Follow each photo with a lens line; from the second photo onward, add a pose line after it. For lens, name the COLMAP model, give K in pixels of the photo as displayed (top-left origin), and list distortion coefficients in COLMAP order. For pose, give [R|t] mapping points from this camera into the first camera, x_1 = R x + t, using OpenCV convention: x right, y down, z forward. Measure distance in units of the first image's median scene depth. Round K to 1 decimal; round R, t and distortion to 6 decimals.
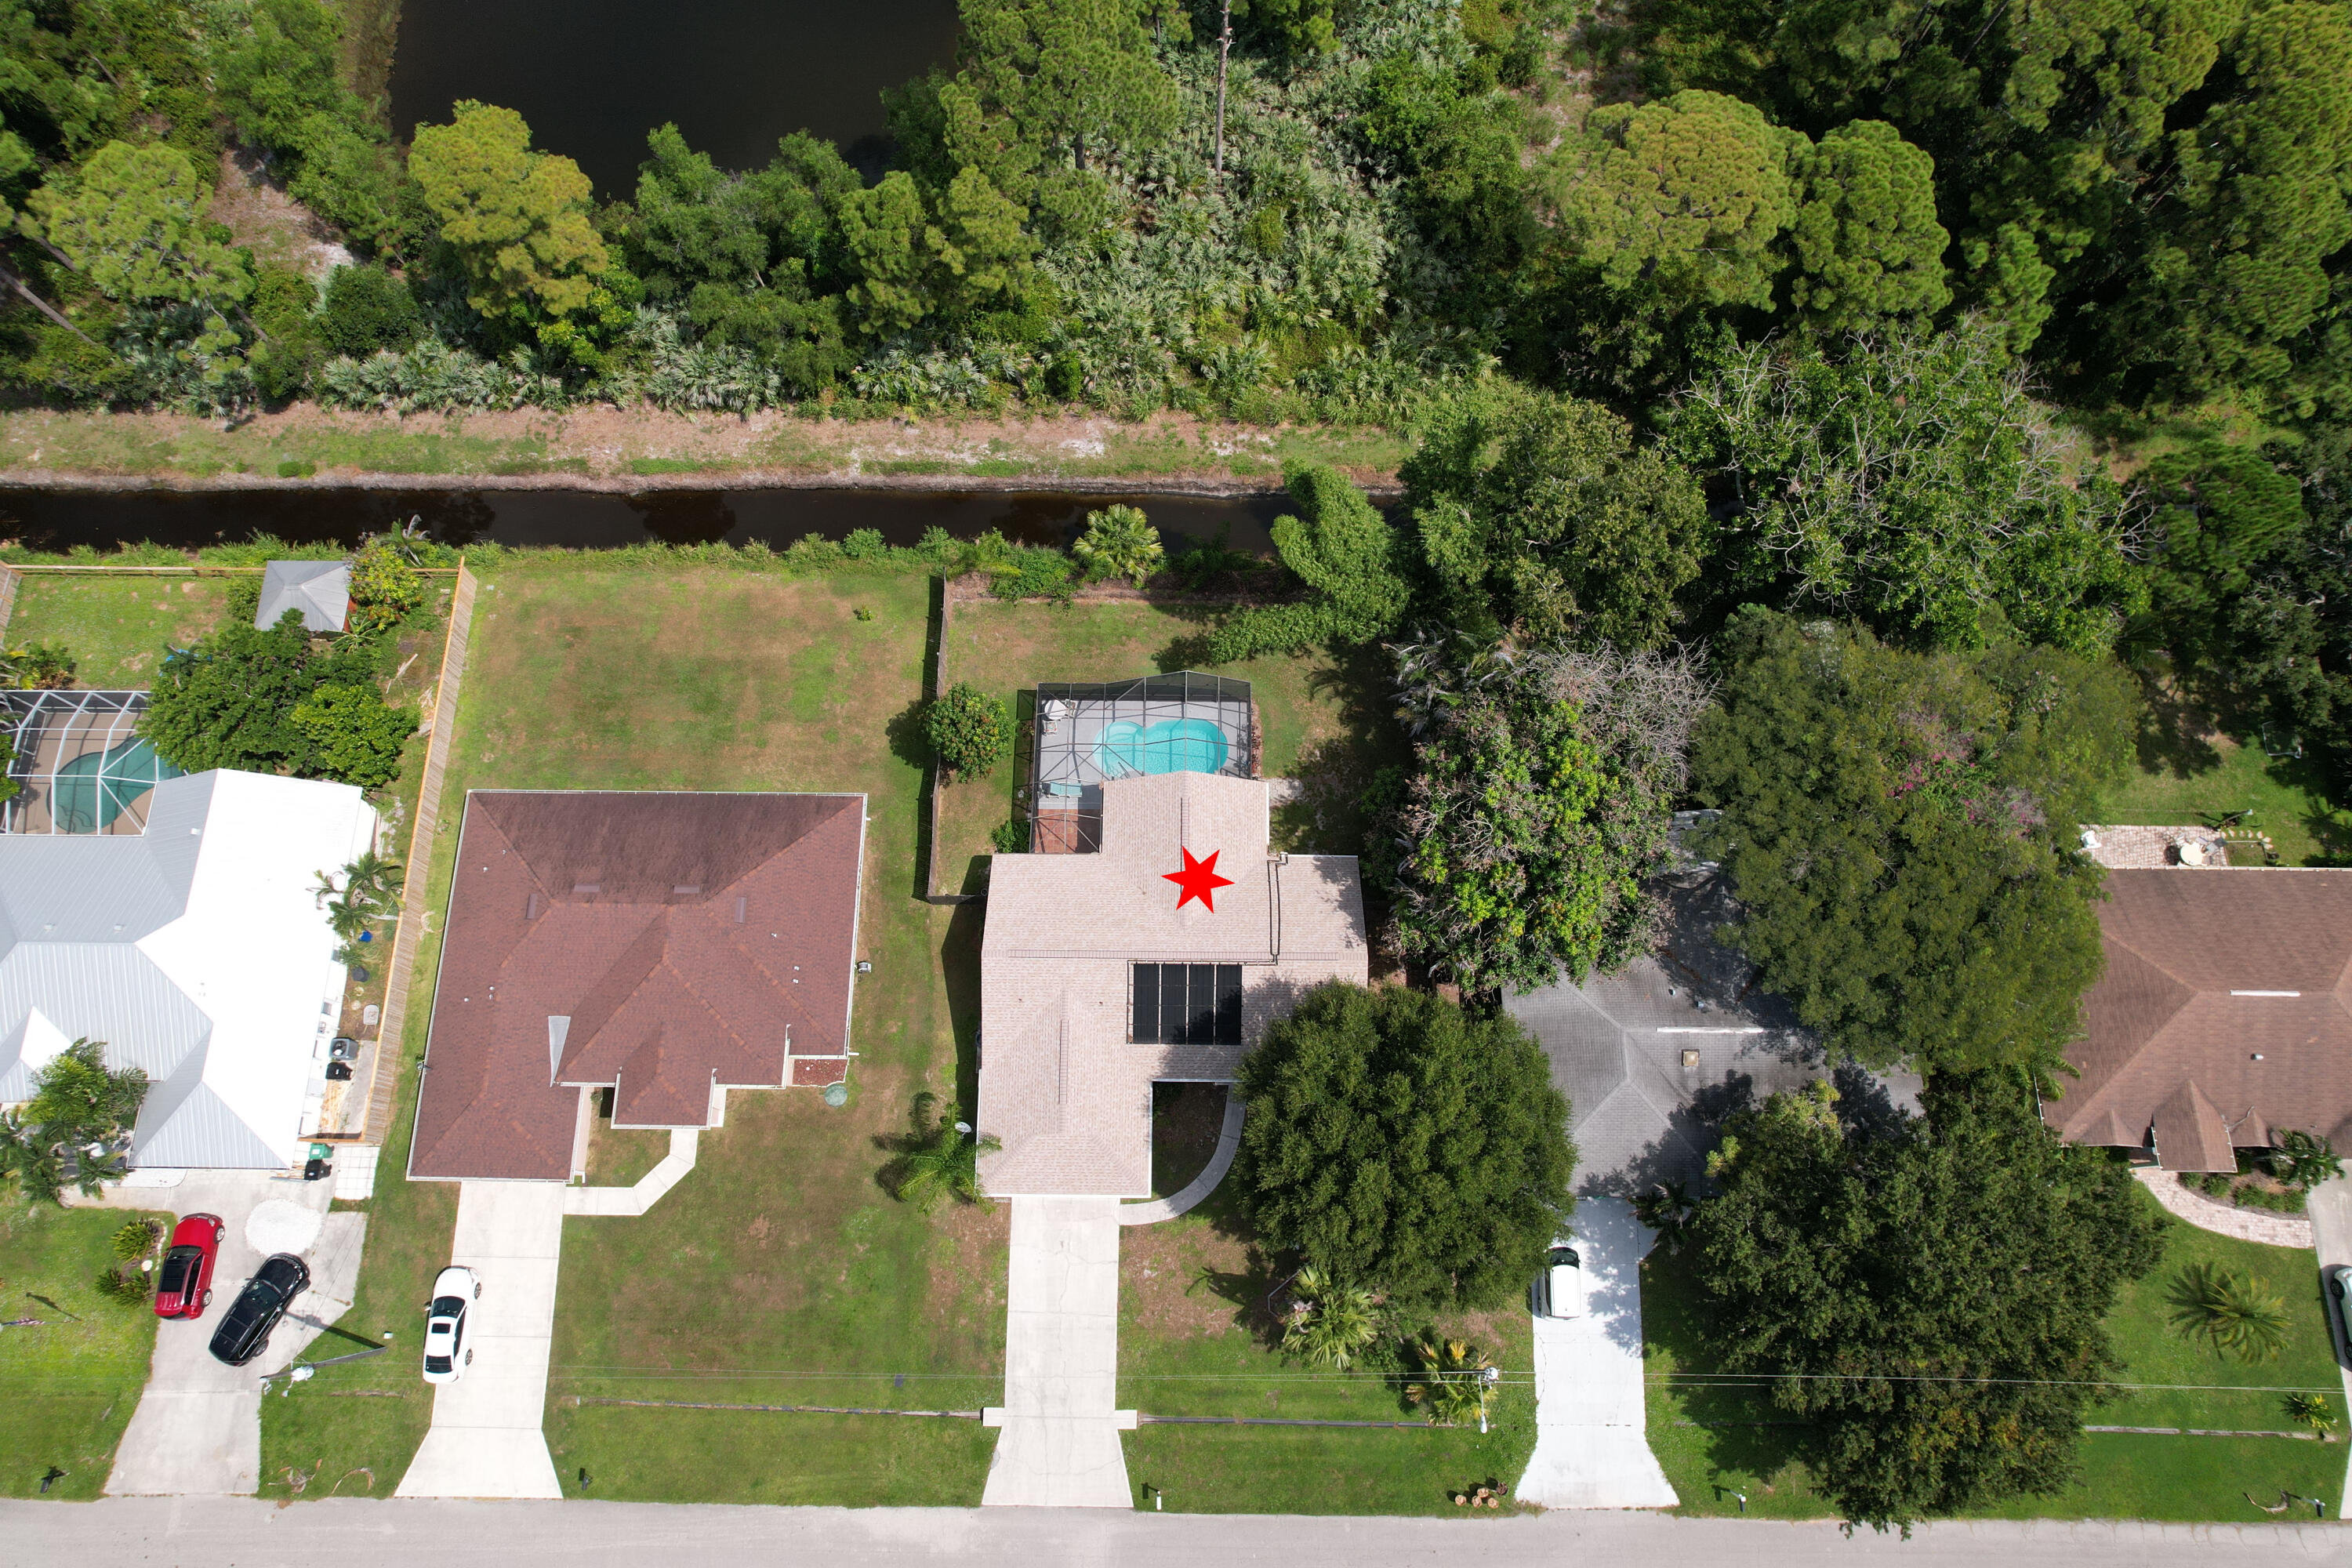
lens RADIAL K [[1510.7, 0, 1183.7], [0, 1510.7, 787.6], [0, 0, 1]] dist [-0.083275, 0.076695]
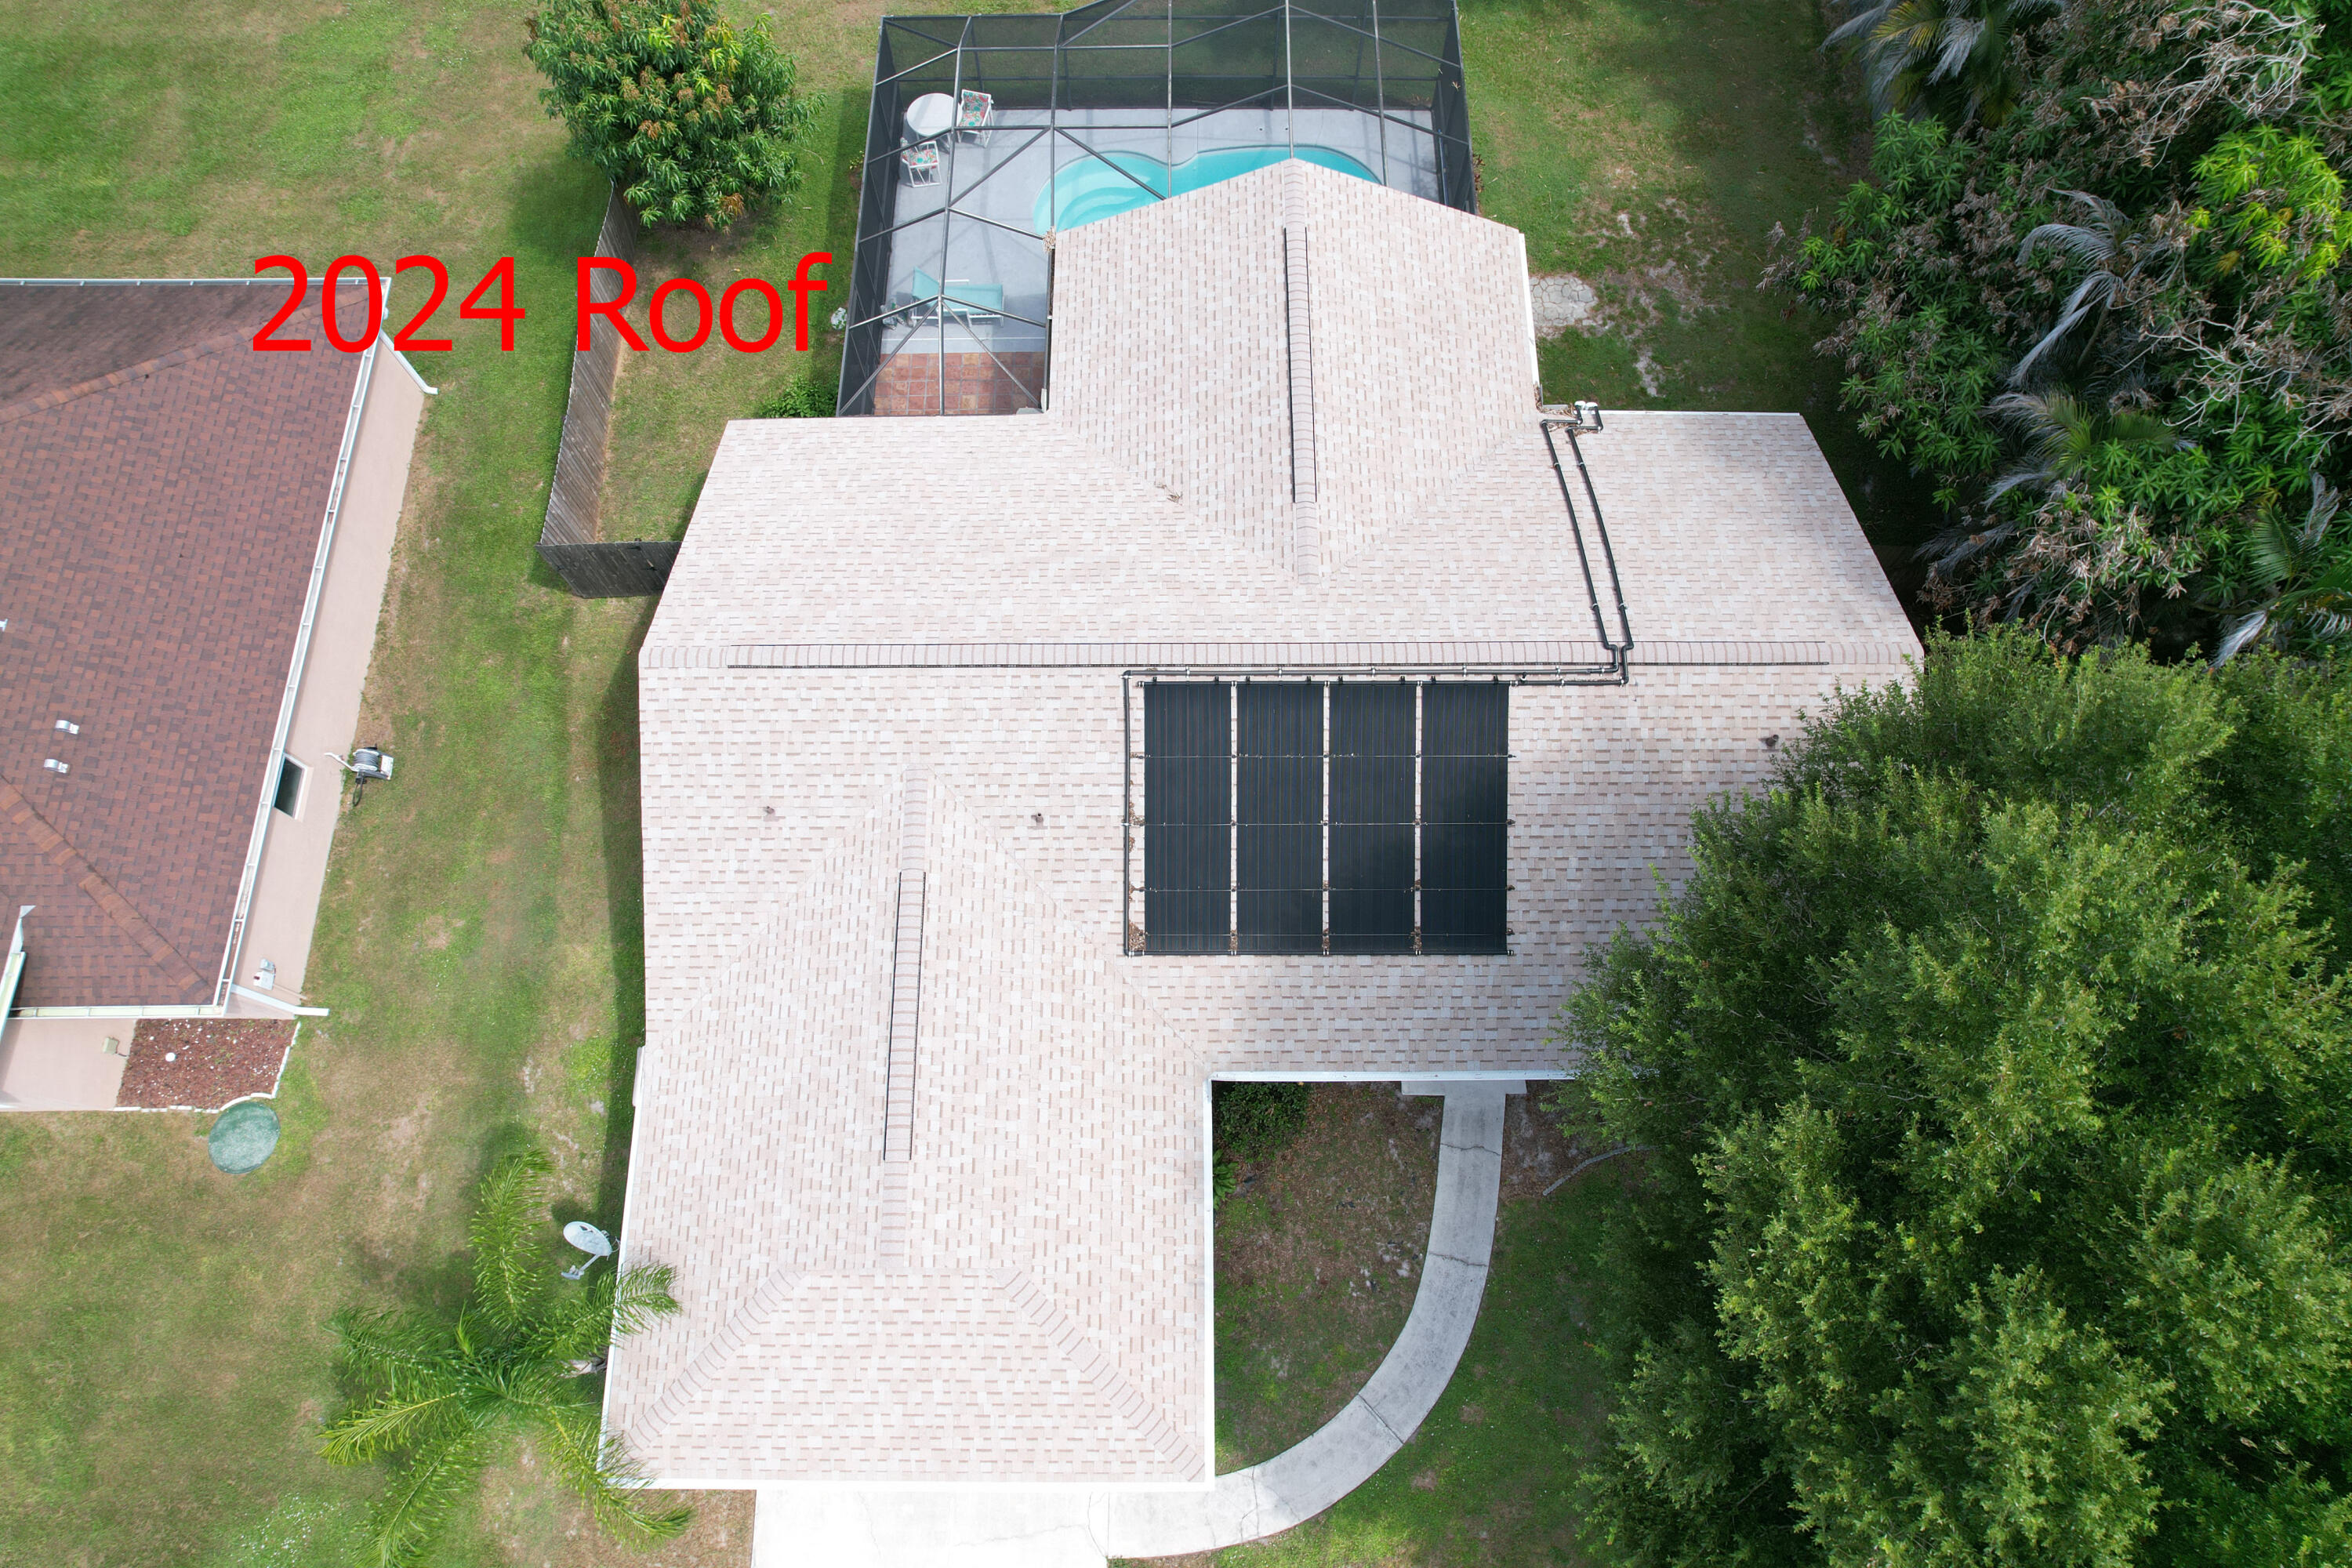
lens RADIAL K [[1510.7, 0, 1183.7], [0, 1510.7, 787.6], [0, 0, 1]] dist [-0.083275, 0.076695]
pose [[0.999785, -0.013528, -0.015722, -0.019387], [0.012954, 0.999266, -0.036063, 0.137680], [0.016199, 0.035852, 0.999226, 0.652775]]
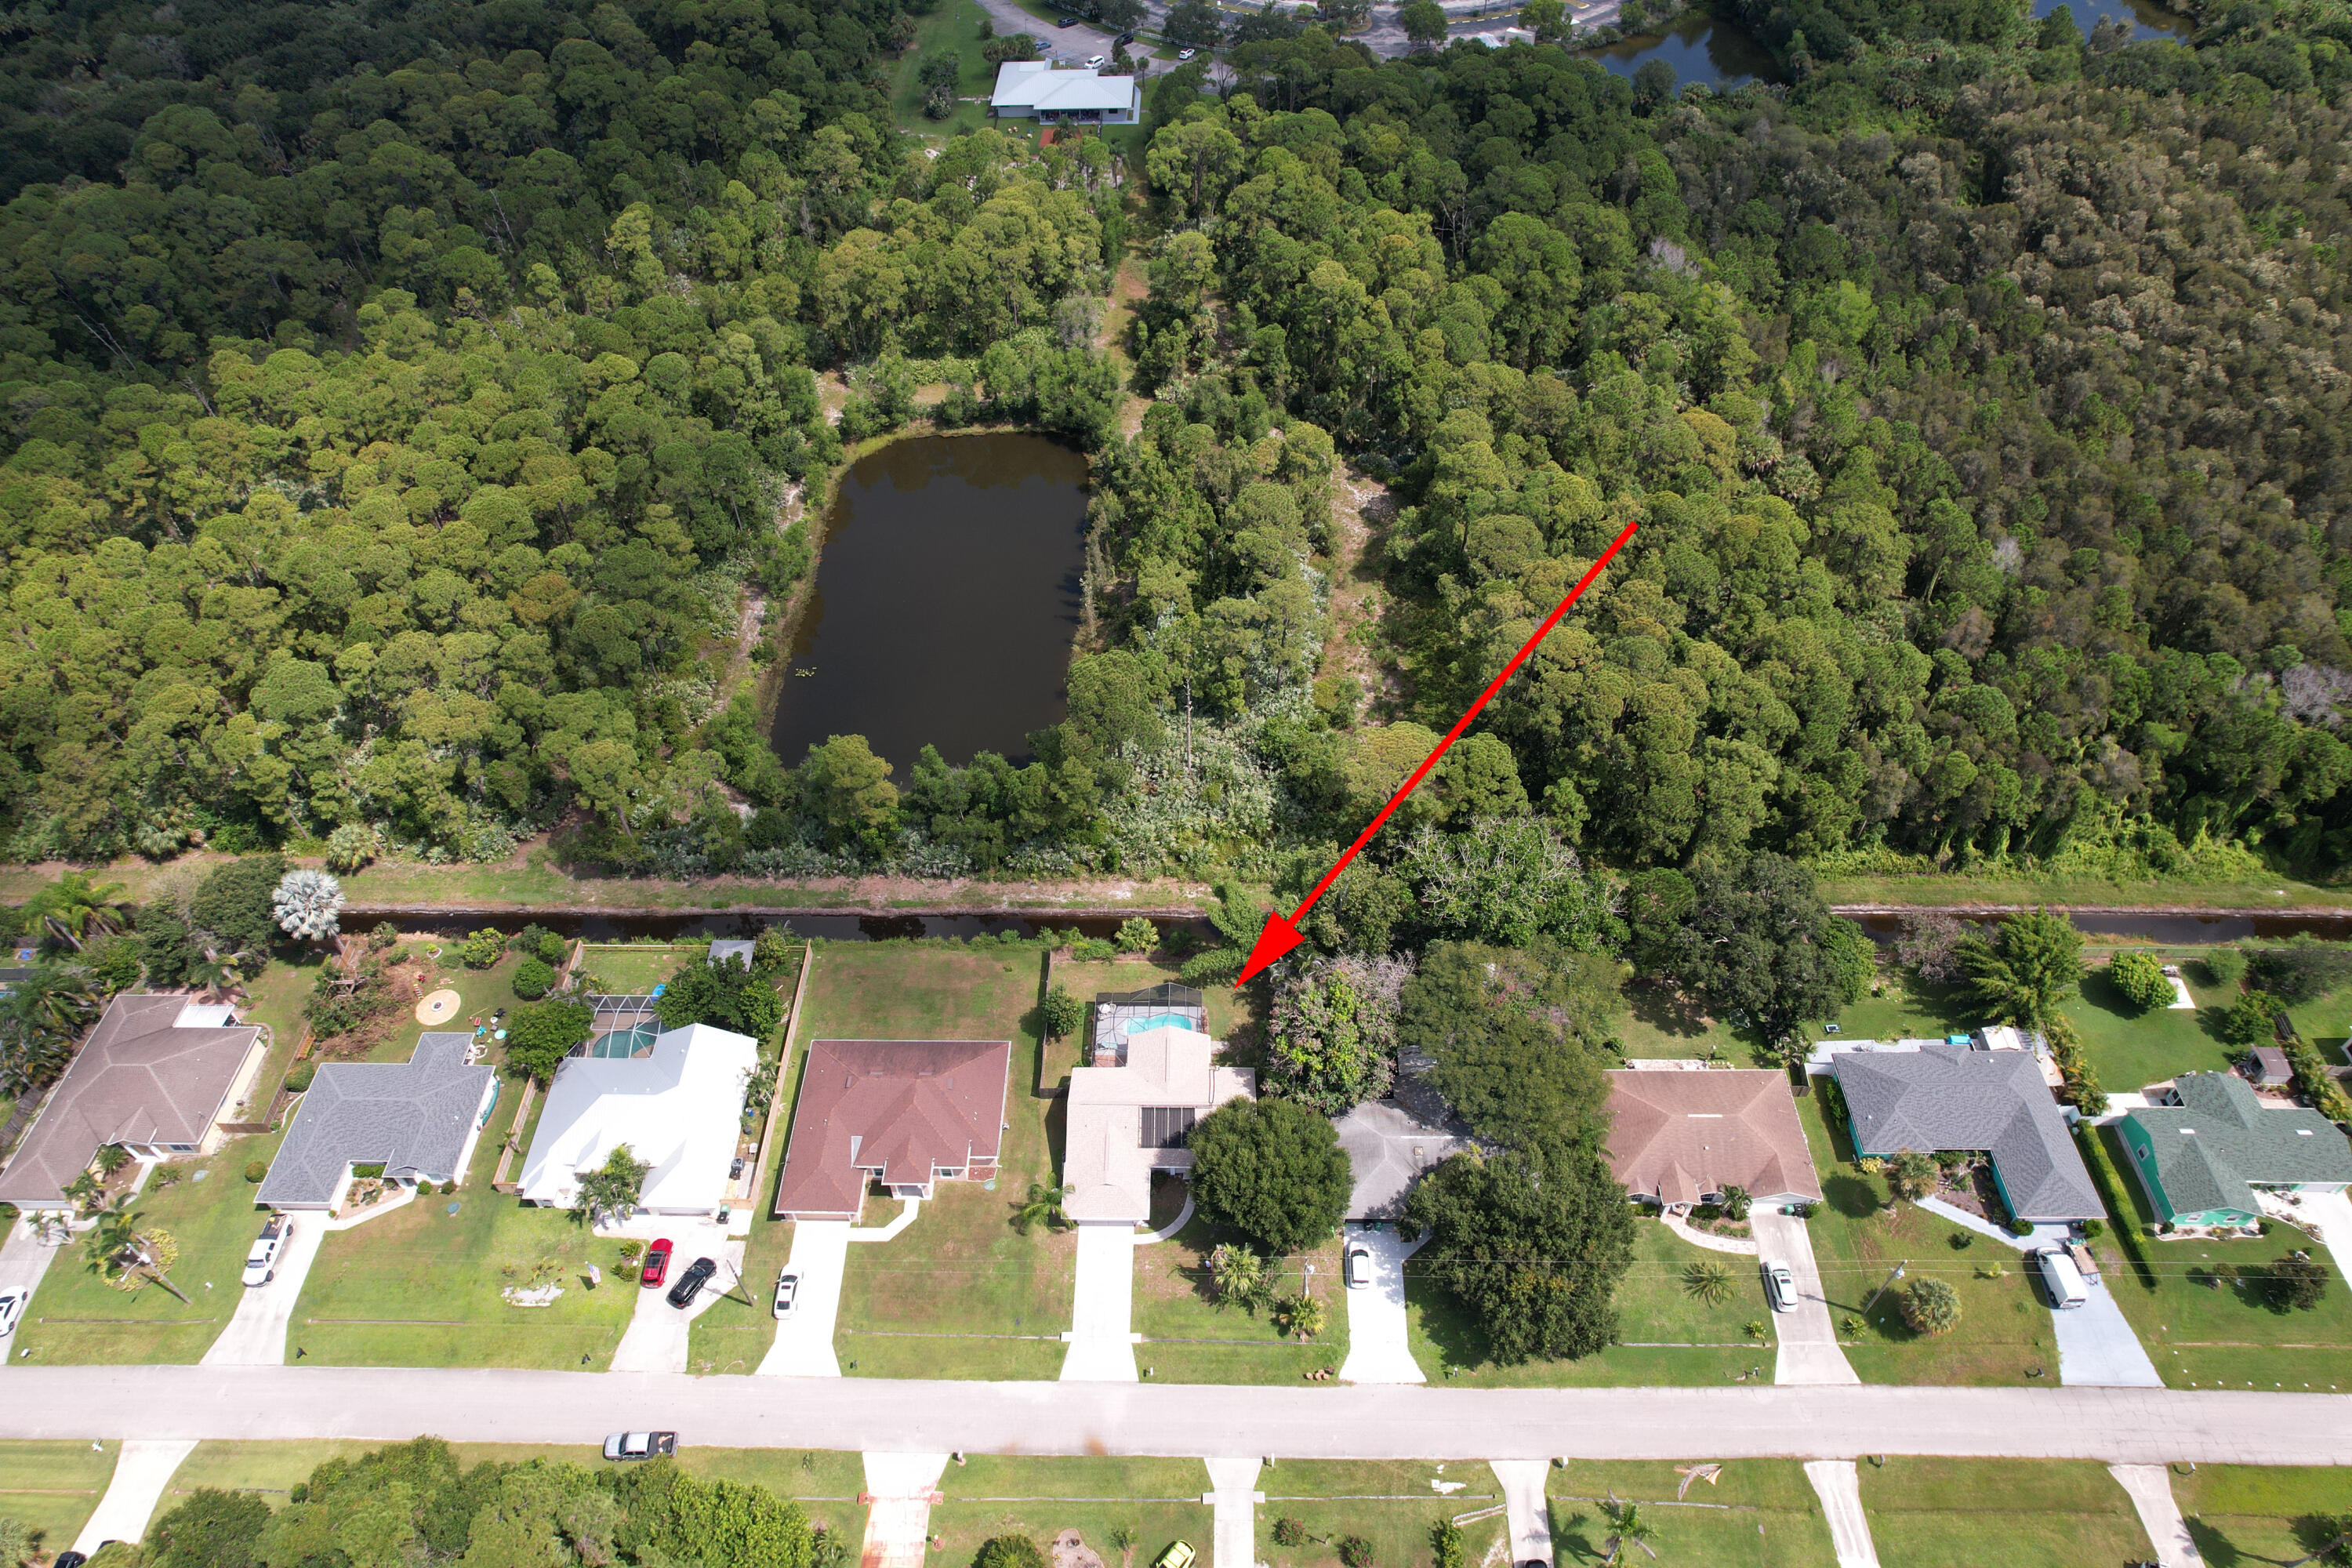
lens RADIAL K [[1510.7, 0, 1183.7], [0, 1510.7, 787.6], [0, 0, 1]] dist [-0.083275, 0.076695]
pose [[0.999767, -0.010675, -0.018759, 0.061862], [0.001654, 0.904474, -0.426526, 0.553401], [0.021521, 0.426395, 0.904281, -0.958491]]
